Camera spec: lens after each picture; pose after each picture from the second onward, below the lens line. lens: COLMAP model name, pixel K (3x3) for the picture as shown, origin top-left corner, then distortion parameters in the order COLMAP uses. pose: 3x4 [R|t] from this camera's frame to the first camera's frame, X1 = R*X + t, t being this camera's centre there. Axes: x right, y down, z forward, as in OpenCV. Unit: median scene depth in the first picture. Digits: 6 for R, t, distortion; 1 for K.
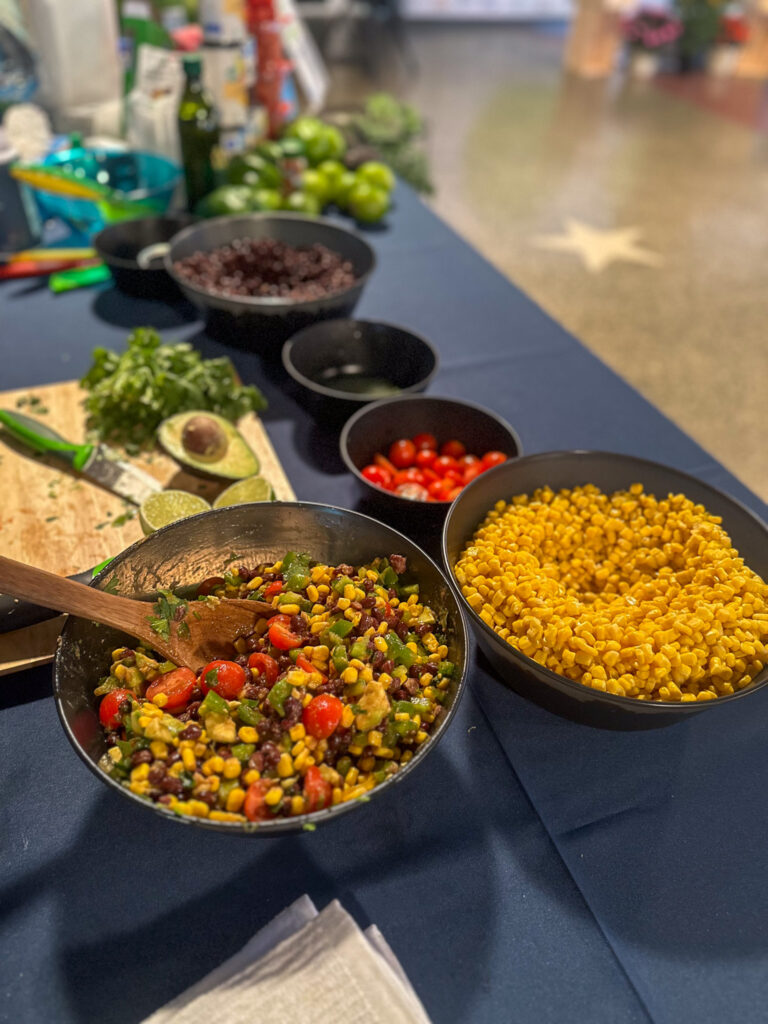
lens RADIAL K [[725.2, 0, 384.0], [0, 725.2, 512.0], [0, 0, 1]] dist [0.001064, 0.000677]
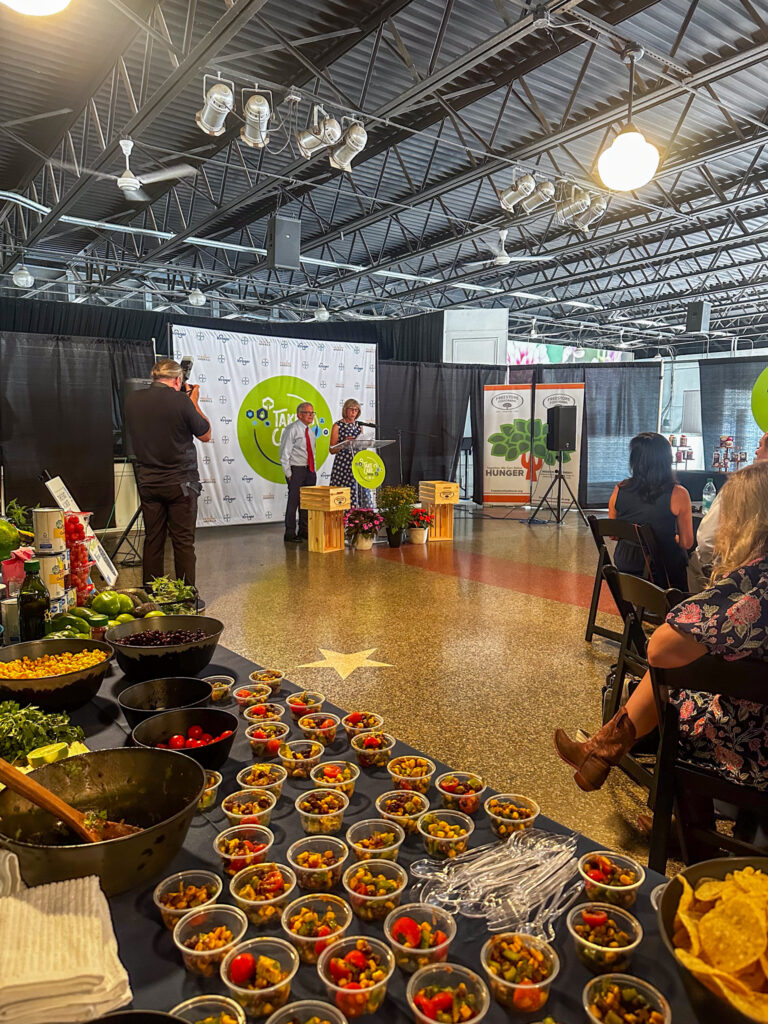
lens RADIAL K [[725.2, 0, 384.0], [0, 725.2, 512.0], [0, 0, 1]] dist [0.001064, 0.000677]
pose [[0.954003, -0.078223, 0.289414, 0.023861], [0.229923, 0.810408, -0.538864, 0.289015], [-0.192391, 0.580620, 0.791117, -0.429297]]
